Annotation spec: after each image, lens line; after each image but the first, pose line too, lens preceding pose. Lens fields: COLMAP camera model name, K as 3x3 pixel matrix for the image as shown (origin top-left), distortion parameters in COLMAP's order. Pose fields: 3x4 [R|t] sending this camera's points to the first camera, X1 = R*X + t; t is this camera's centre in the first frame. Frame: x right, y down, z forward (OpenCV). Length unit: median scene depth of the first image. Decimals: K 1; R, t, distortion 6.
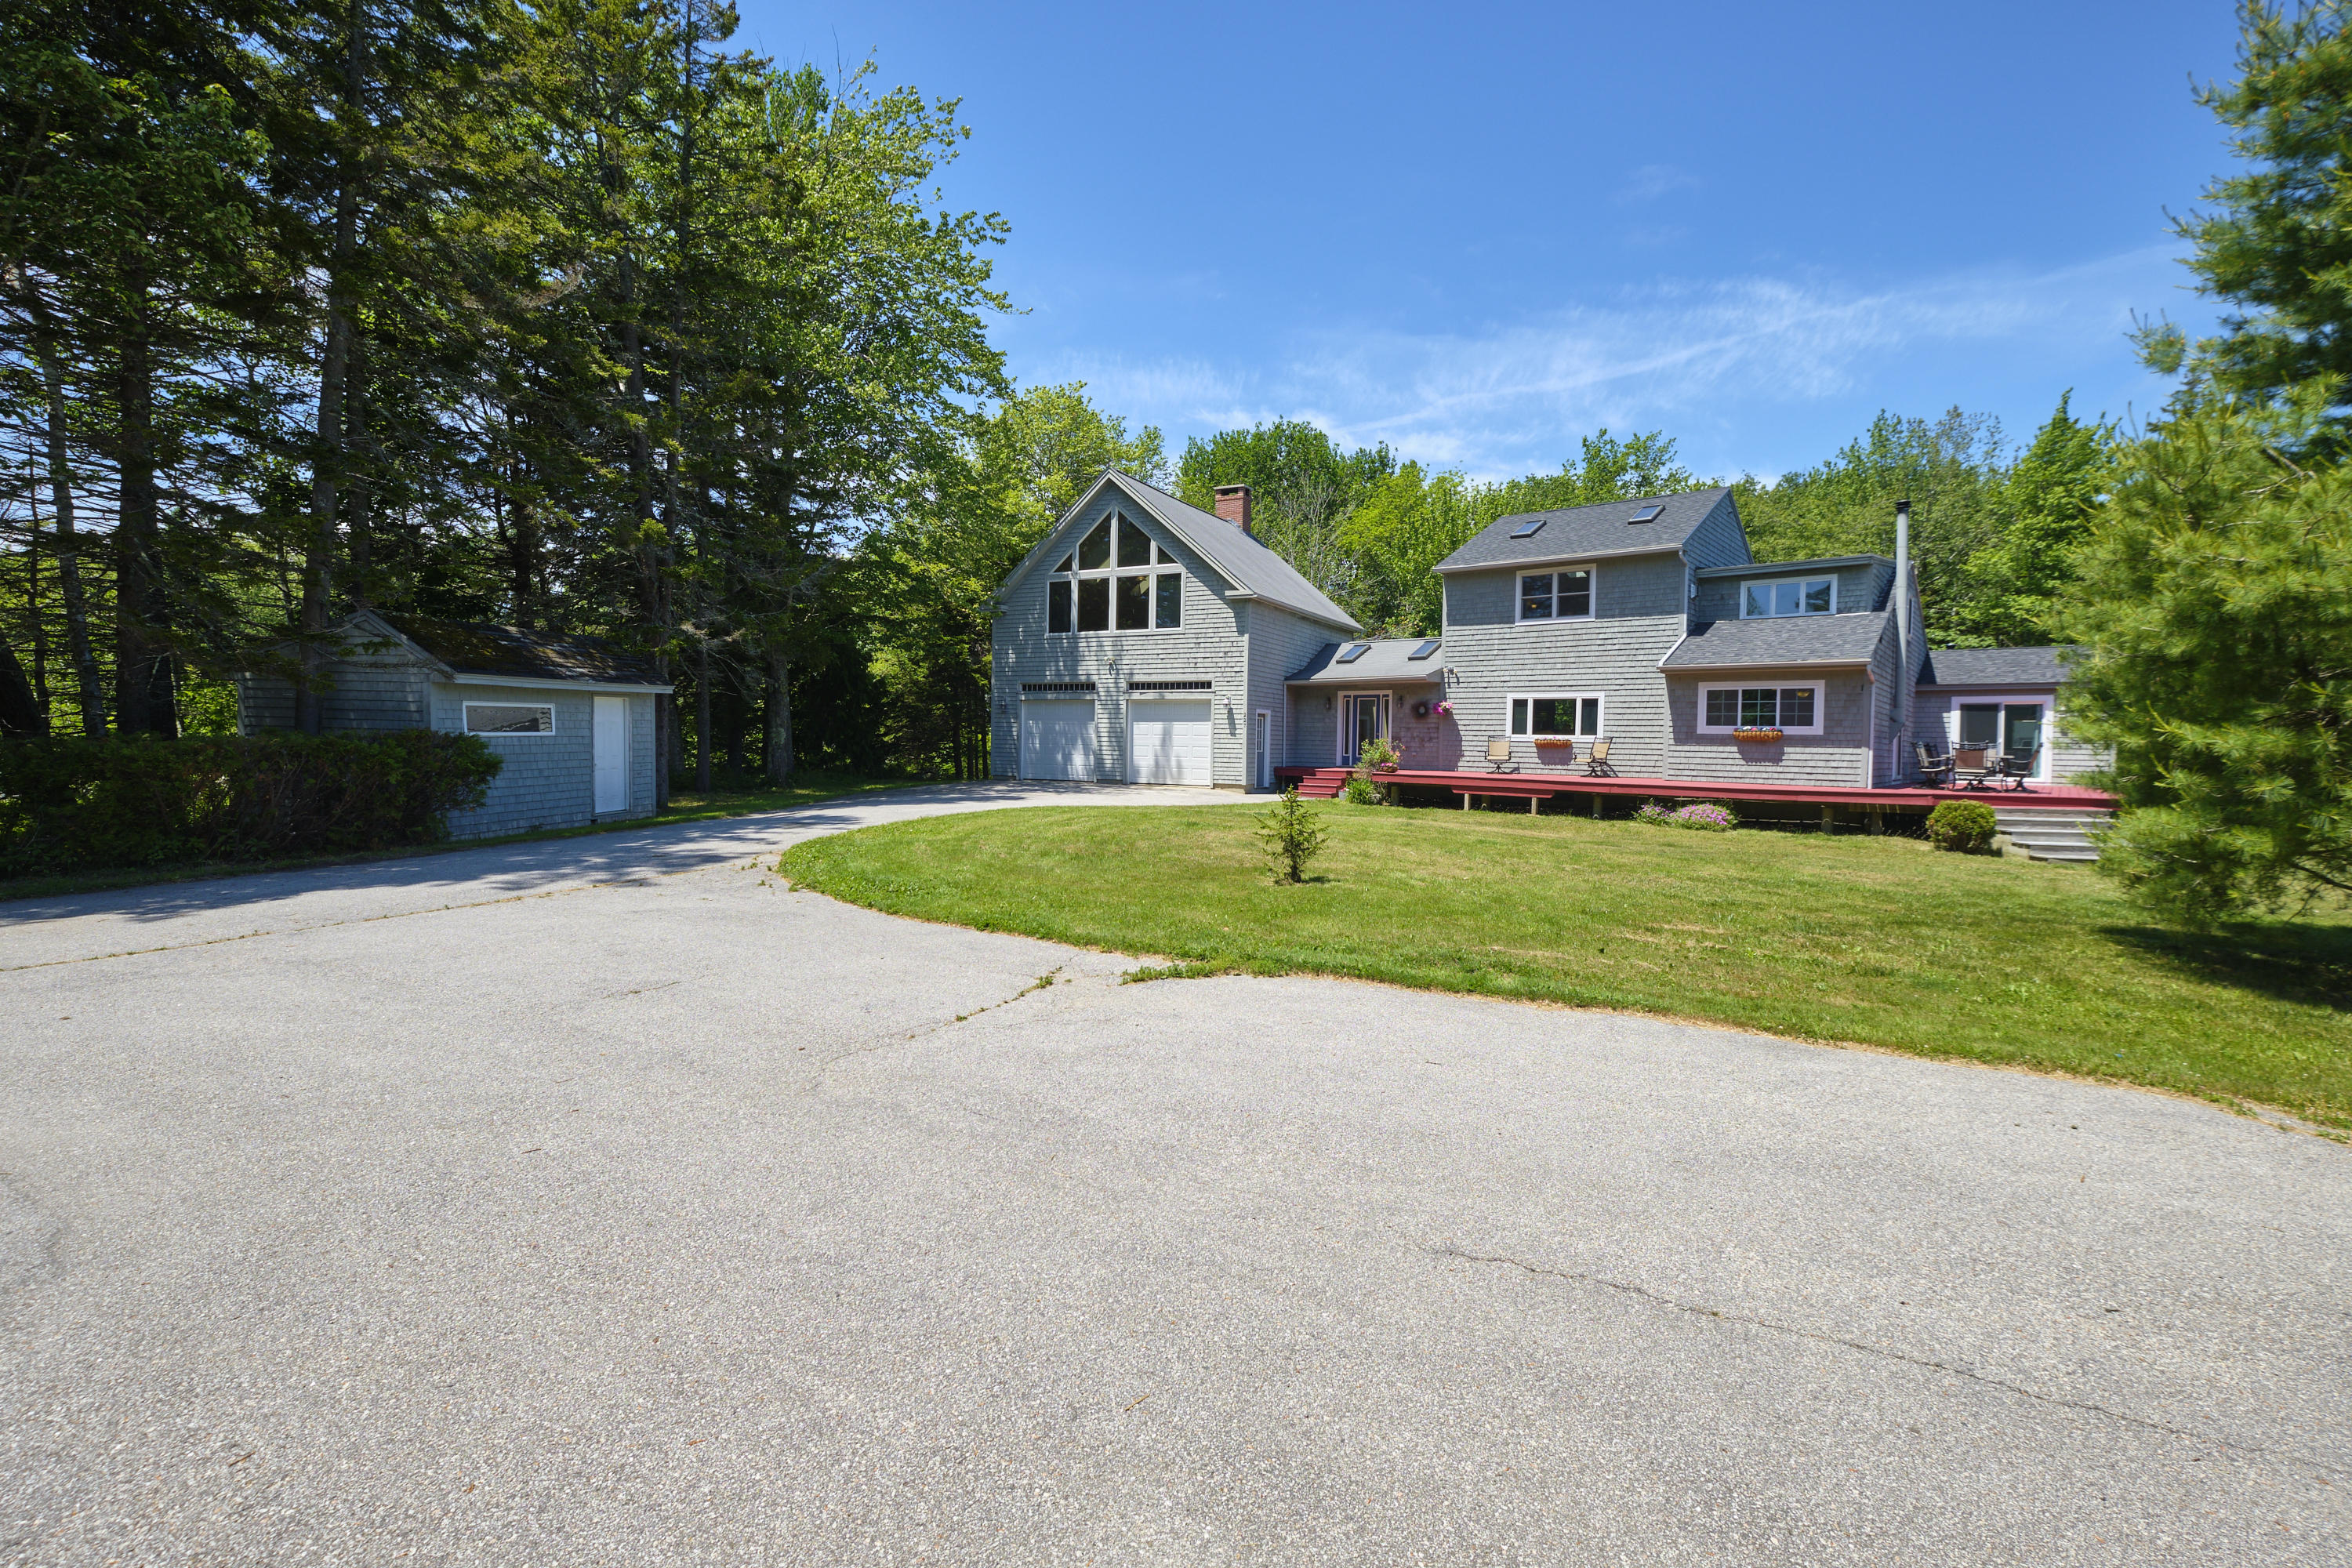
lens RADIAL K [[1032.1, 0, 1180.2], [0, 1032.1, 768.8], [0, 0, 1]] dist [-0.003458, -0.000802]
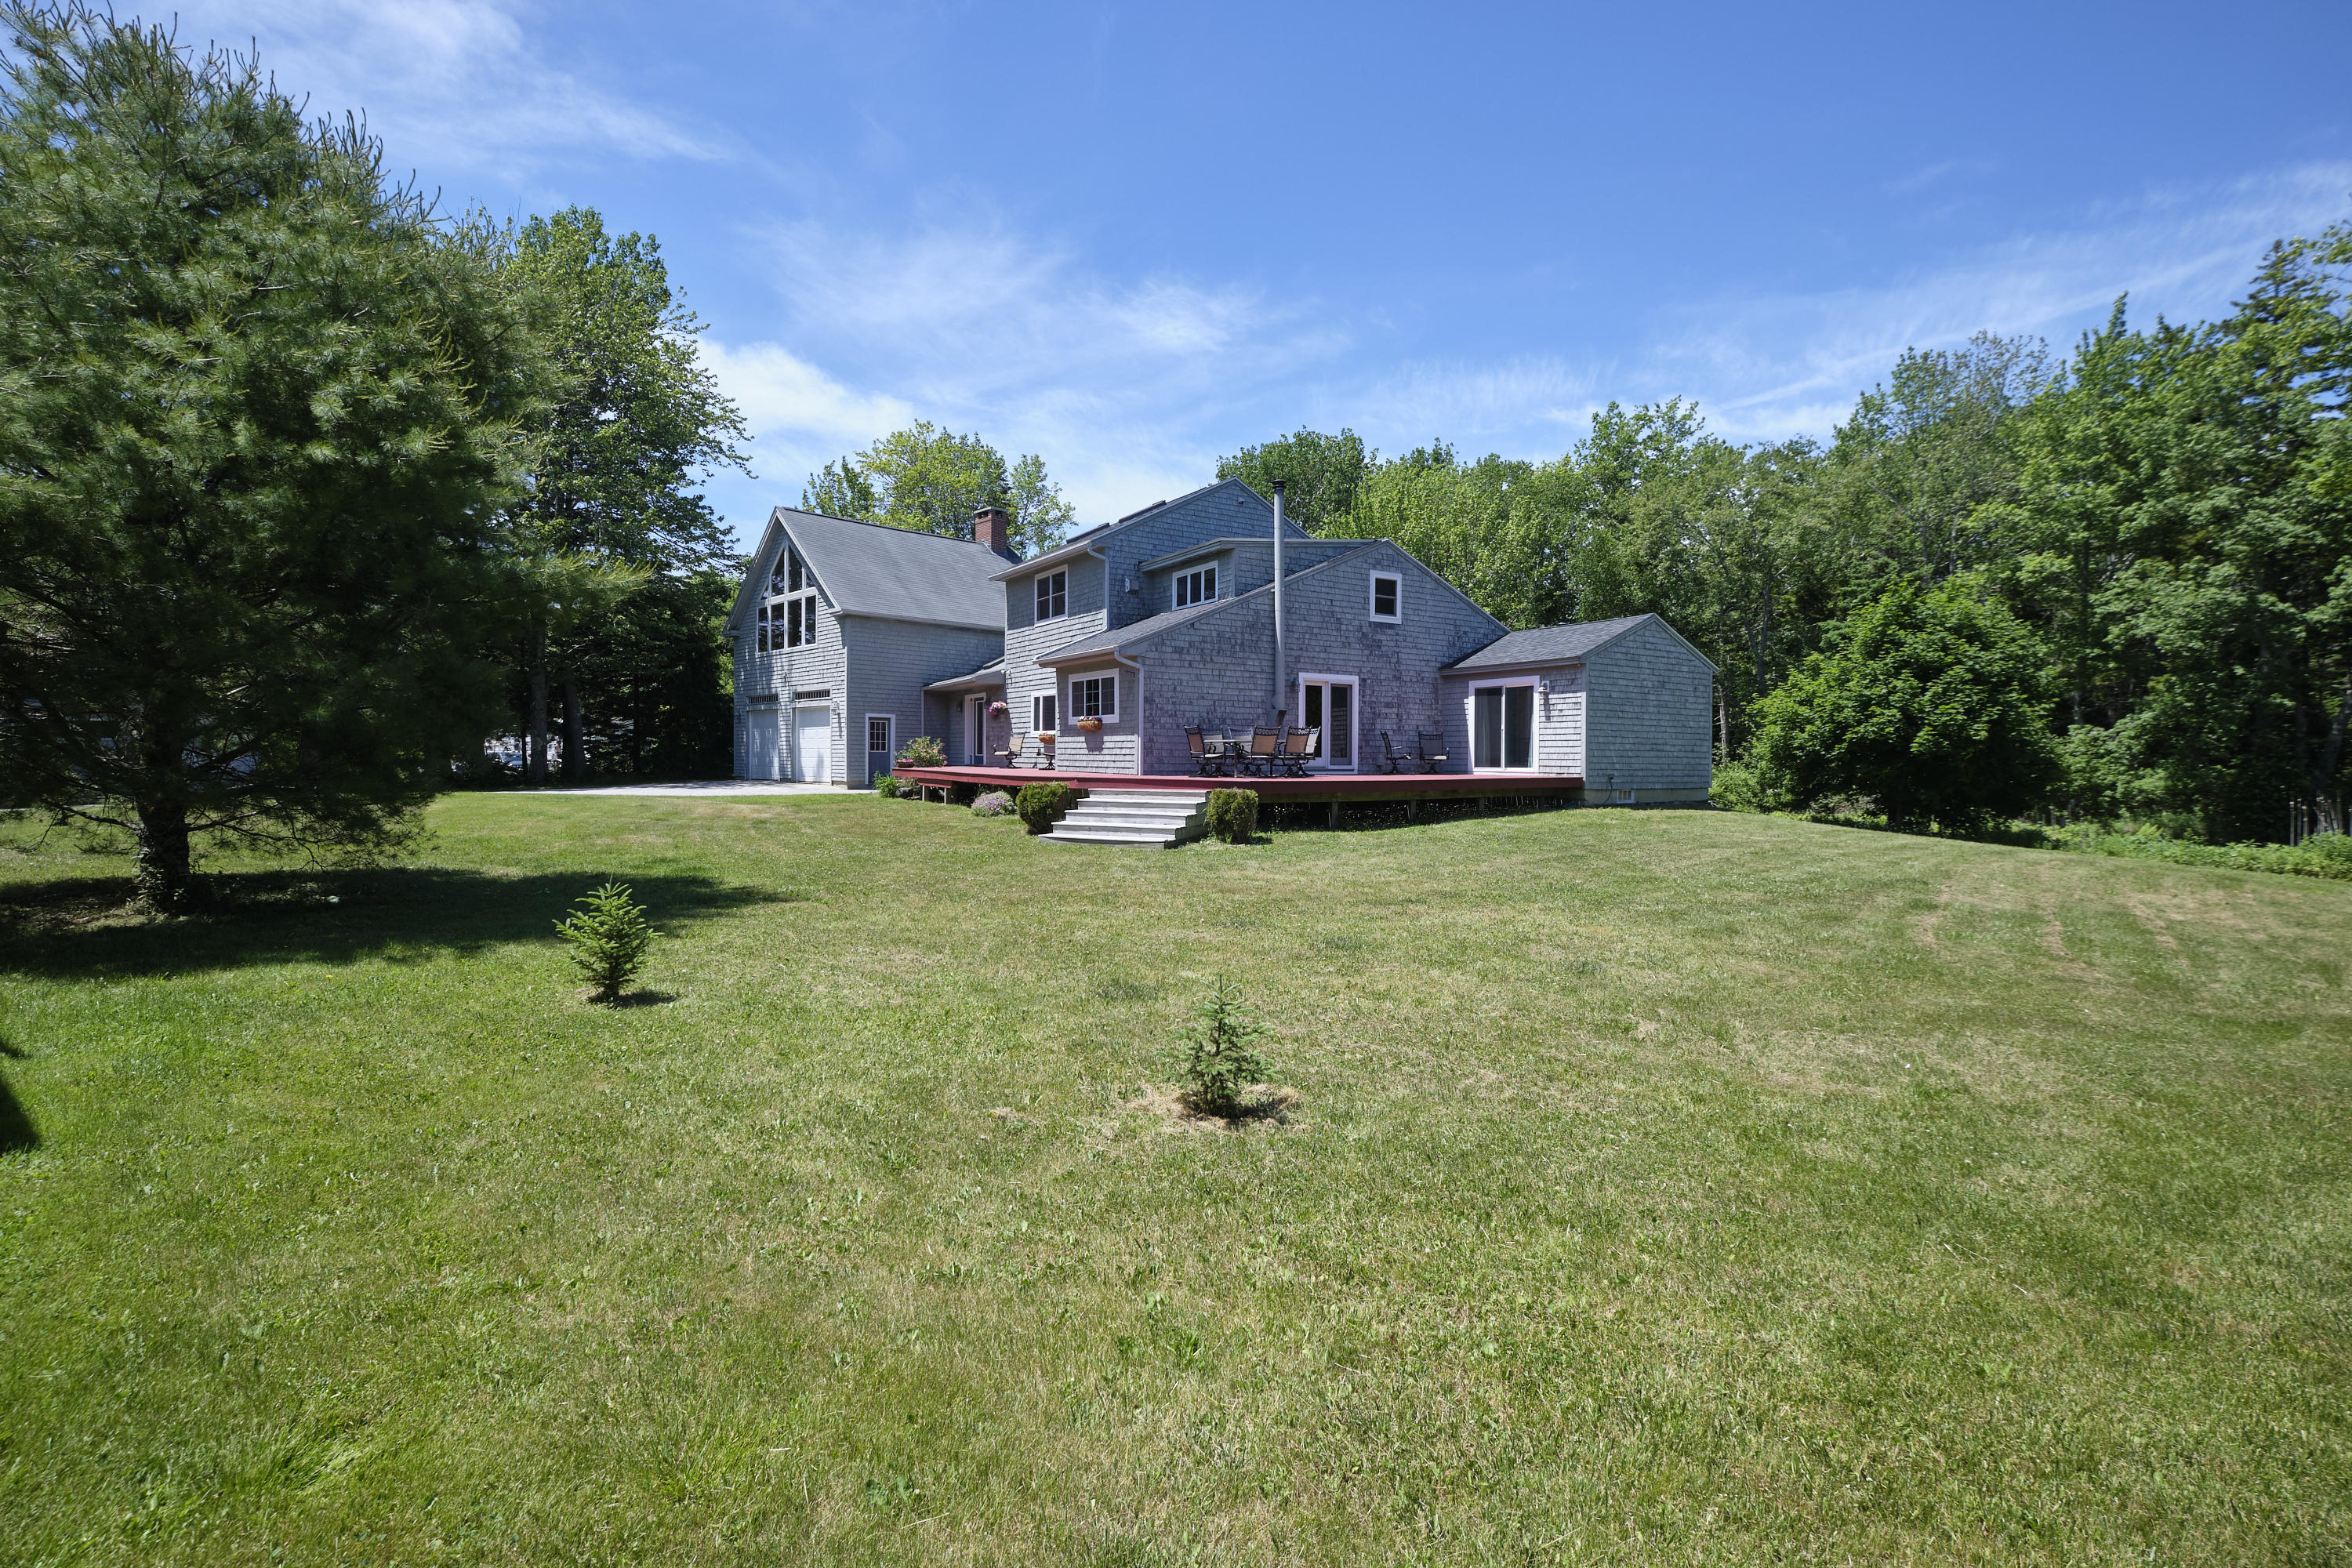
lens RADIAL K [[1039.2, 0, 1177.8], [0, 1039.2, 754.3], [0, 0, 1]] dist [0.014472, -0.000013]
pose [[0.953309, -0.011155, -0.301791, 0.746716], [0.001419, 0.999472, -0.032461, 0.023687], [0.301993, 0.030517, 0.952821, 0.038128]]
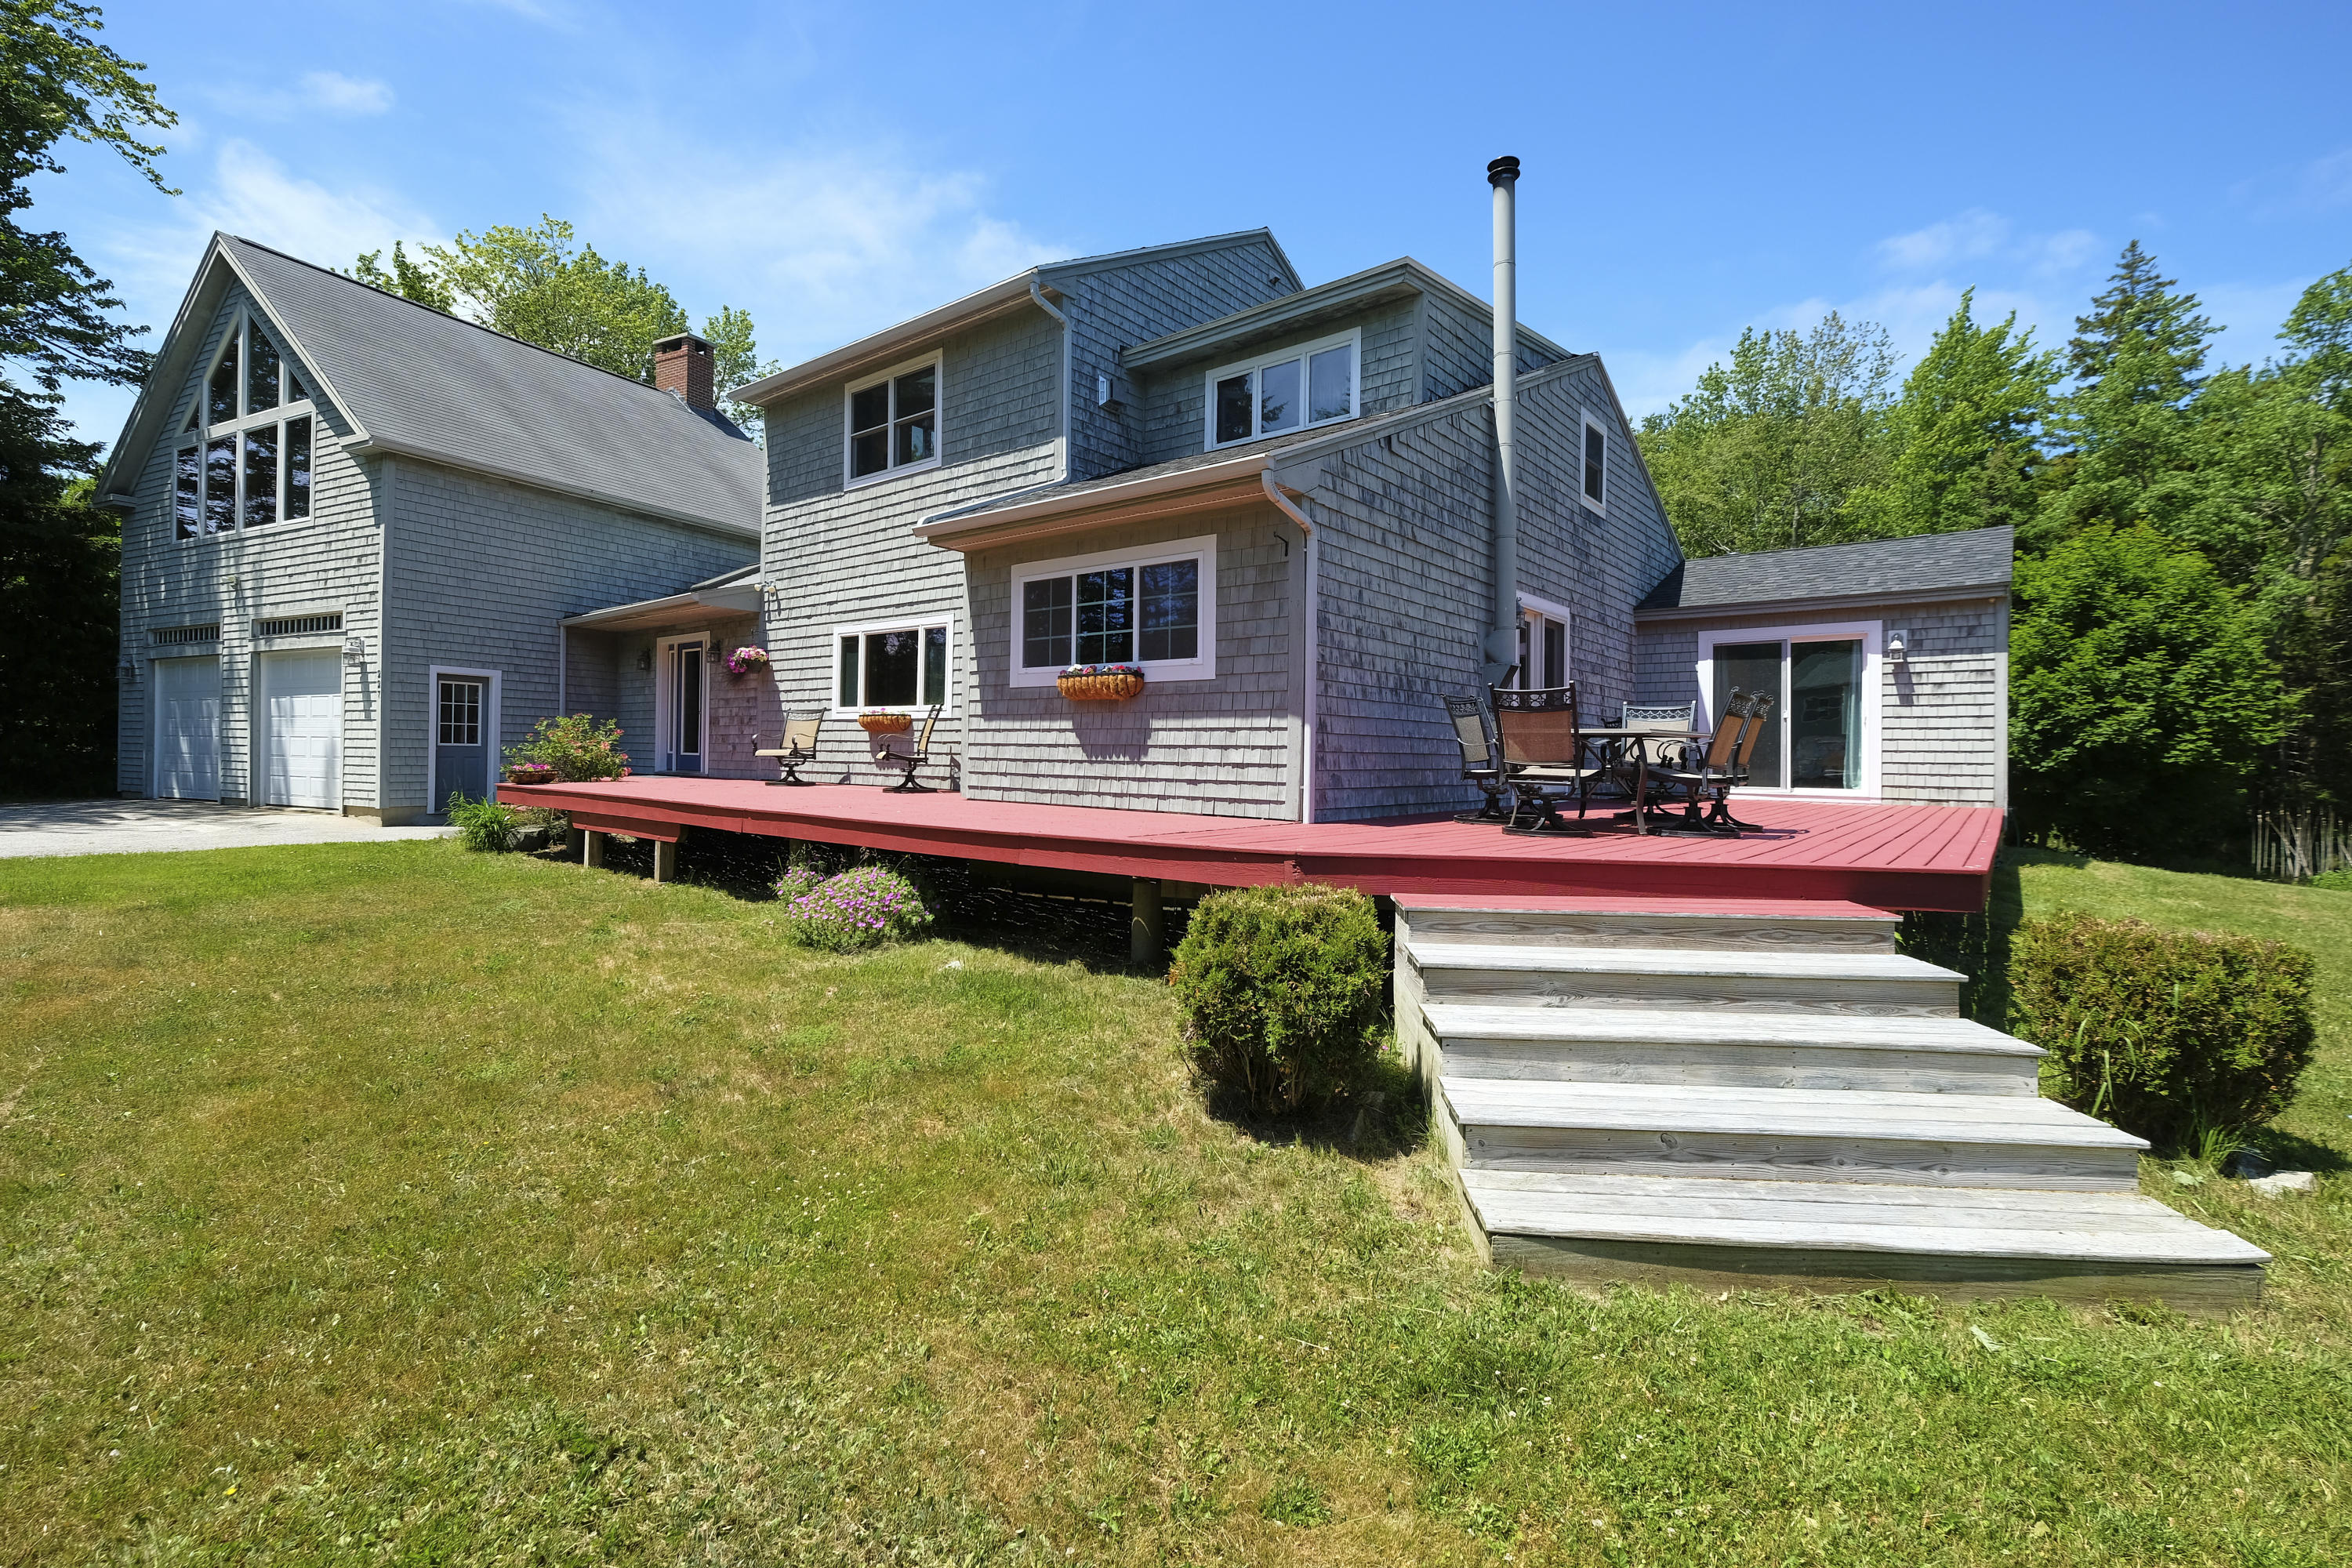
lens RADIAL K [[1025.2, 0, 1179.8], [0, 1025.2, 741.3], [0, 0, 1]] dist [0.002404, 0.000445]
pose [[0.999665, -0.002134, 0.025799, 0.455465], [0.003100, 0.999293, -0.037458, 0.002811], [-0.025701, 0.037525, 0.998965, 0.474342]]
